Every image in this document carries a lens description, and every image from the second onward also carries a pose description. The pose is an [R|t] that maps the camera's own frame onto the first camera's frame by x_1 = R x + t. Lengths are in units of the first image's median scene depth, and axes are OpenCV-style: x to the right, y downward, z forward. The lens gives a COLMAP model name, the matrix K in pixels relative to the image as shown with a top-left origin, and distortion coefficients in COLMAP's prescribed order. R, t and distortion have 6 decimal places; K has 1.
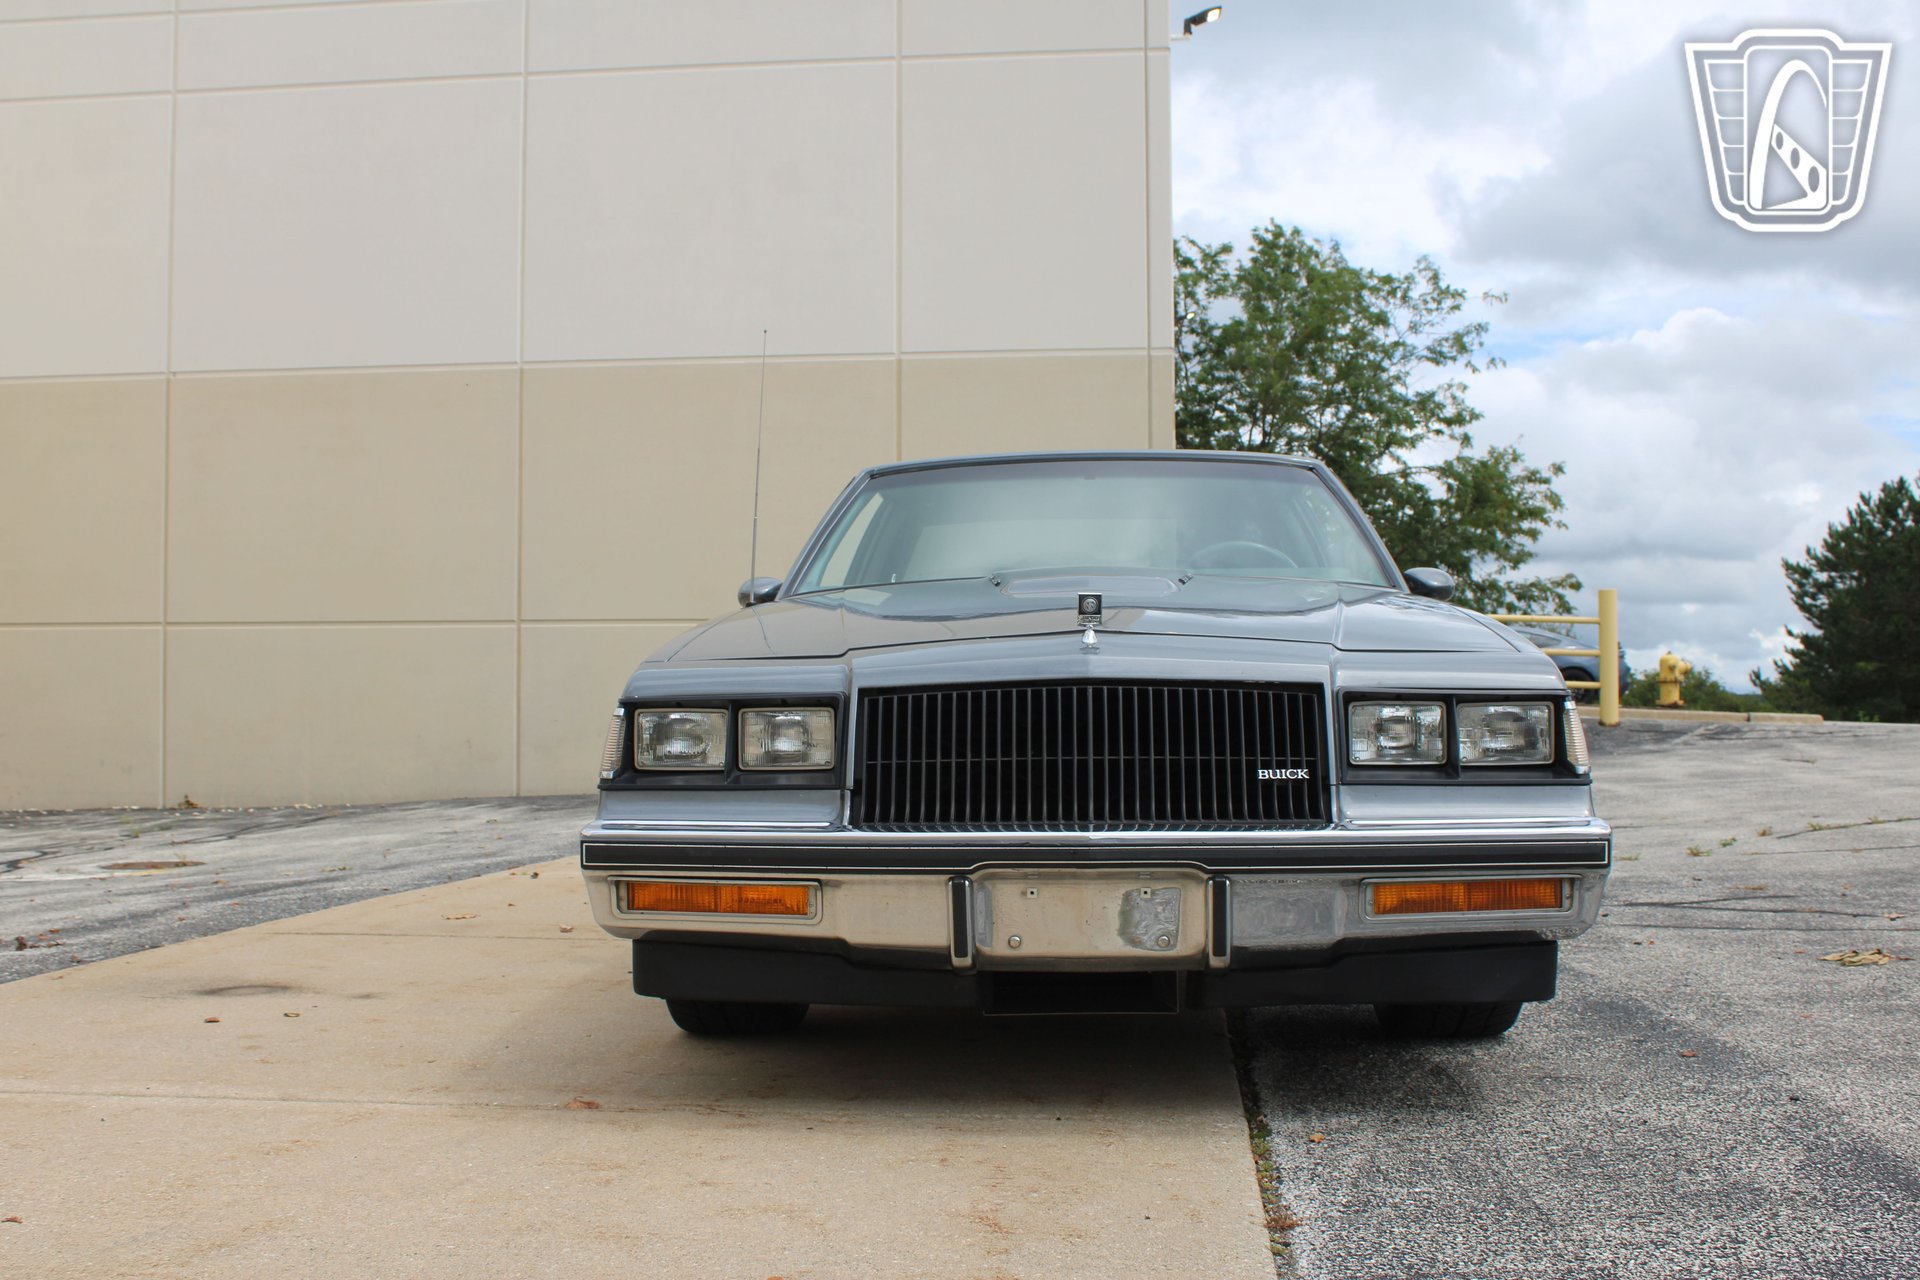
lens RADIAL K [[1912.9, 0, 959.1], [0, 1912.9, 688.3], [0, 0, 1]] dist [-0.133704, 0.138294]
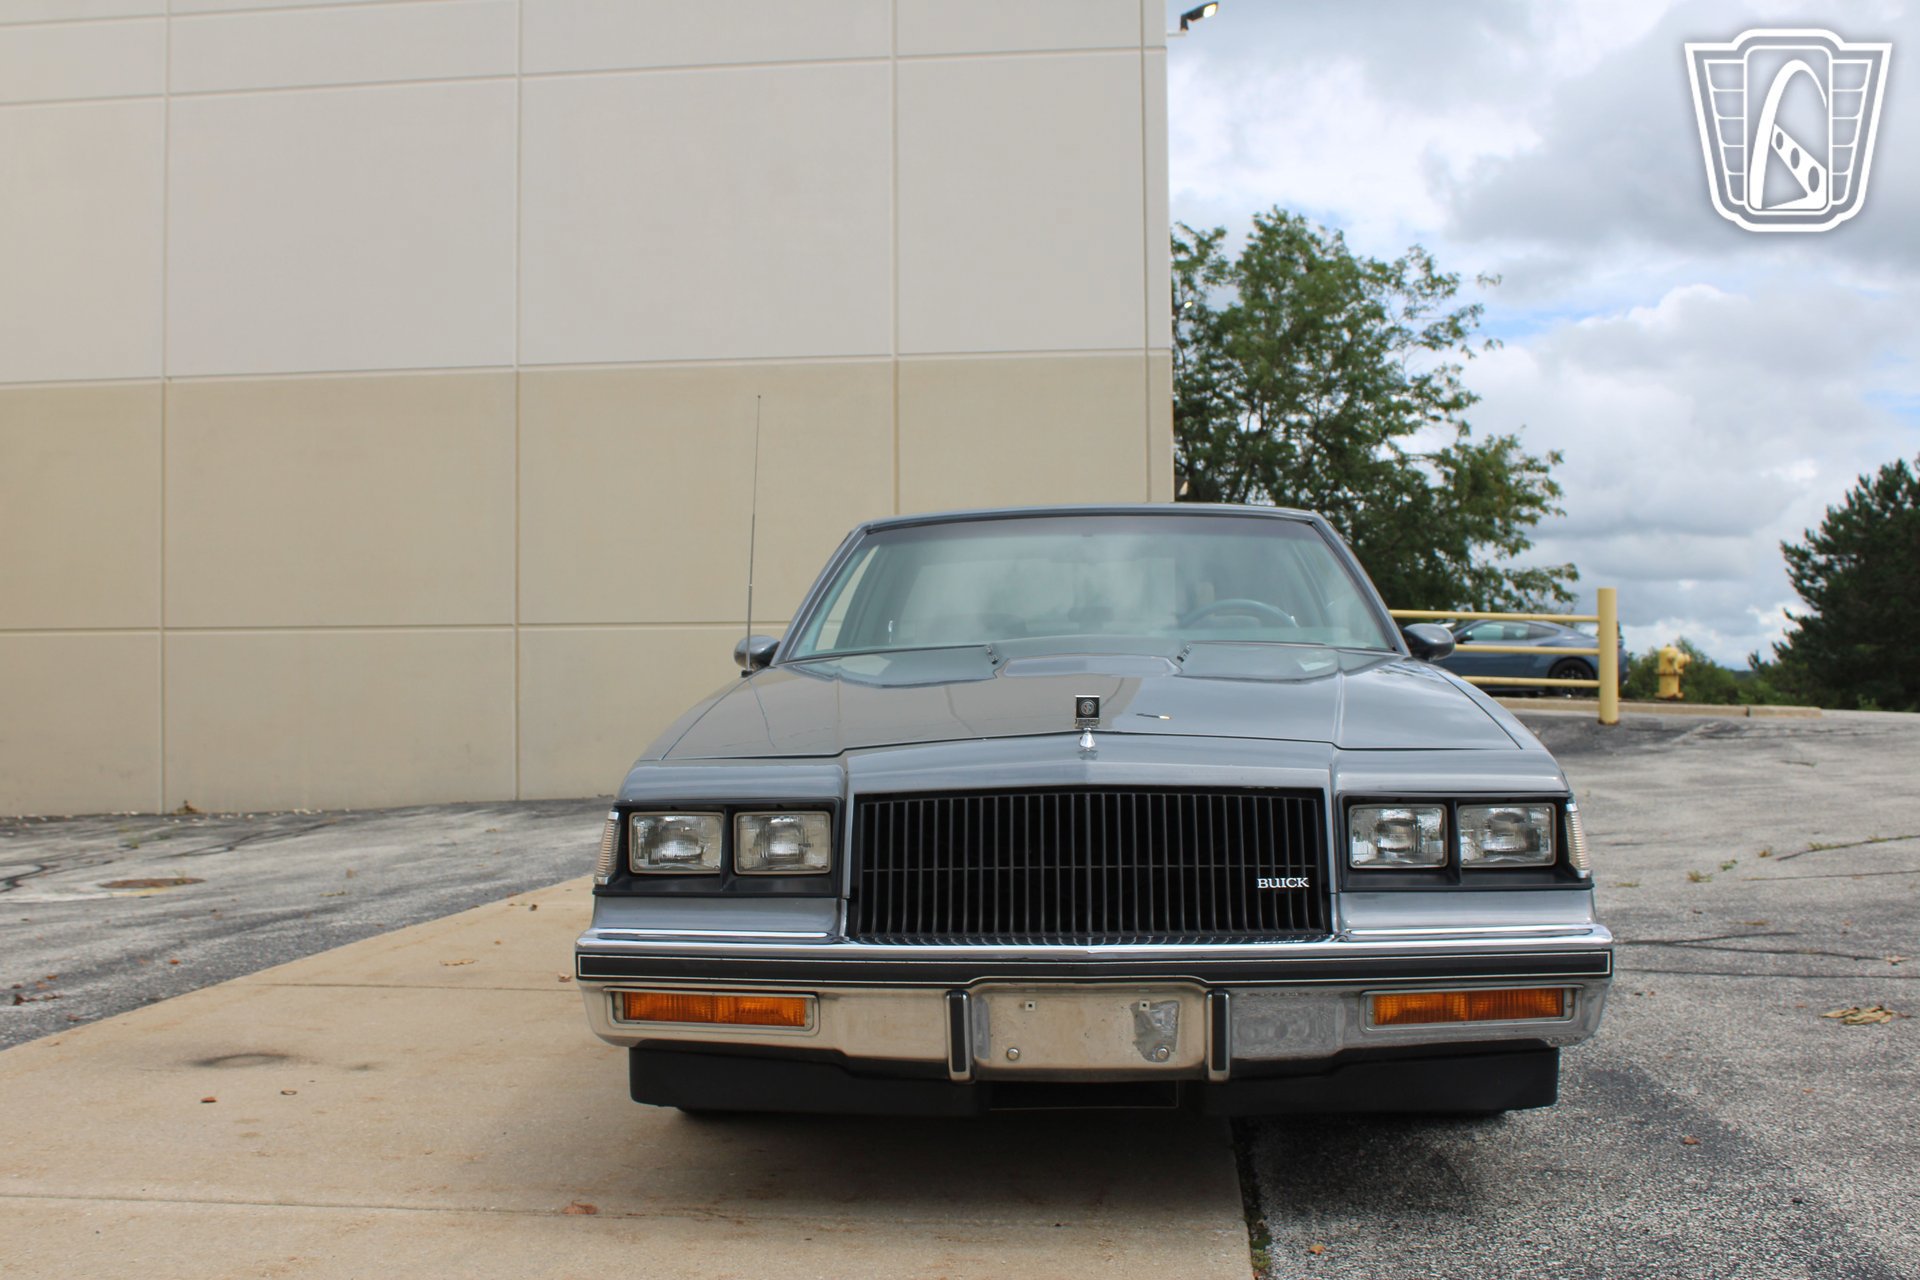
lens RADIAL K [[1910.8, 0, 958.7], [0, 1910.8, 686.2], [0, 0, 1]] dist [-0.133508, 0.138303]
pose [[0.999986, -0.005204, 0.000148, 0.001439], [0.005203, 0.999937, 0.009953, -0.059152], [-0.000200, -0.009953, 0.999950, 0.009261]]
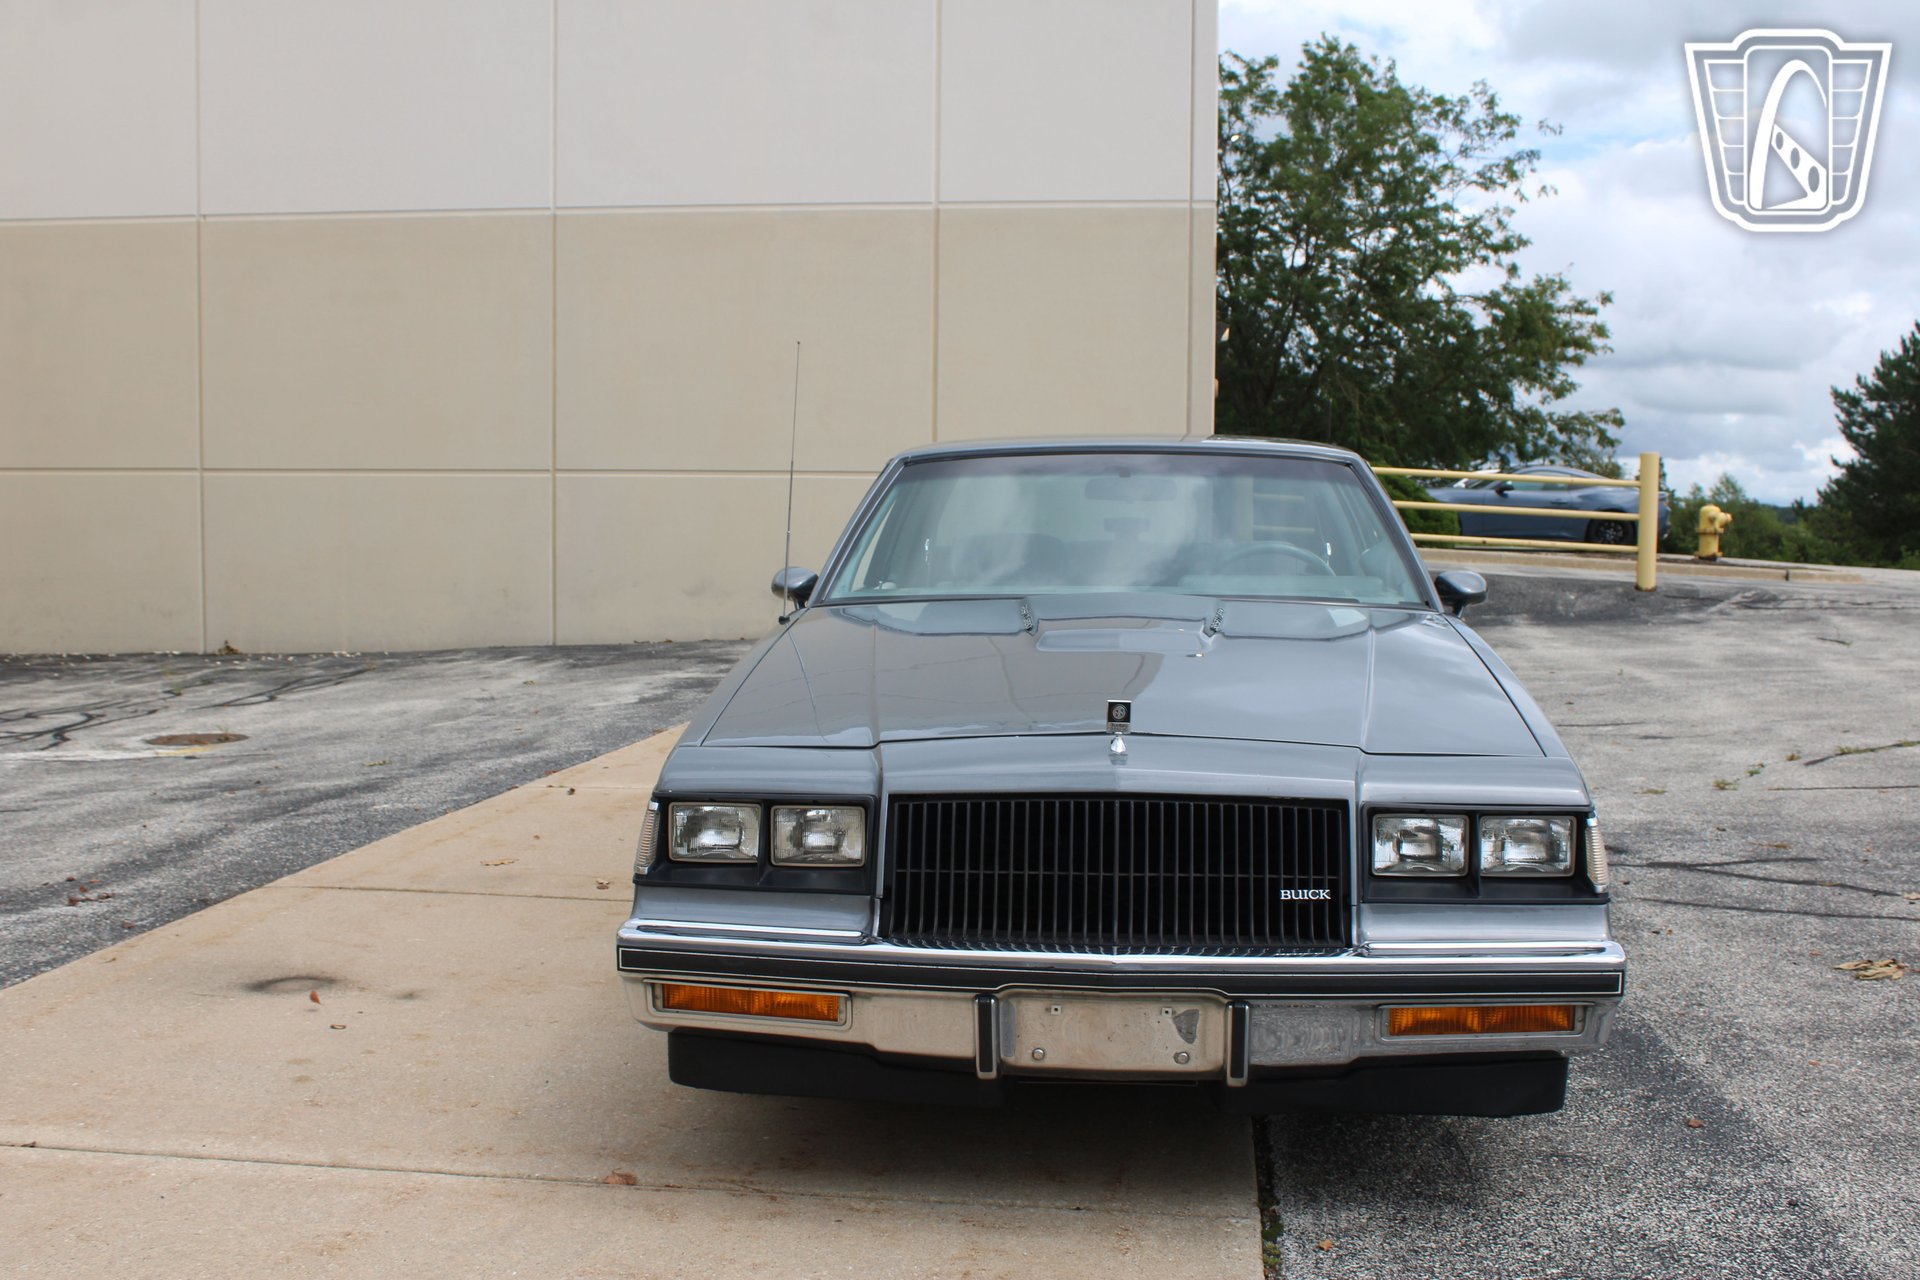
lens RADIAL K [[1910.8, 0, 958.7], [0, 1910.8, 686.2], [0, 0, 1]] dist [-0.133508, 0.138303]
pose [[0.999757, 0.013146, -0.017670, 0.001410], [-0.011222, 0.994420, 0.104894, -0.147466], [0.018951, -0.104670, 0.994326, -0.000071]]
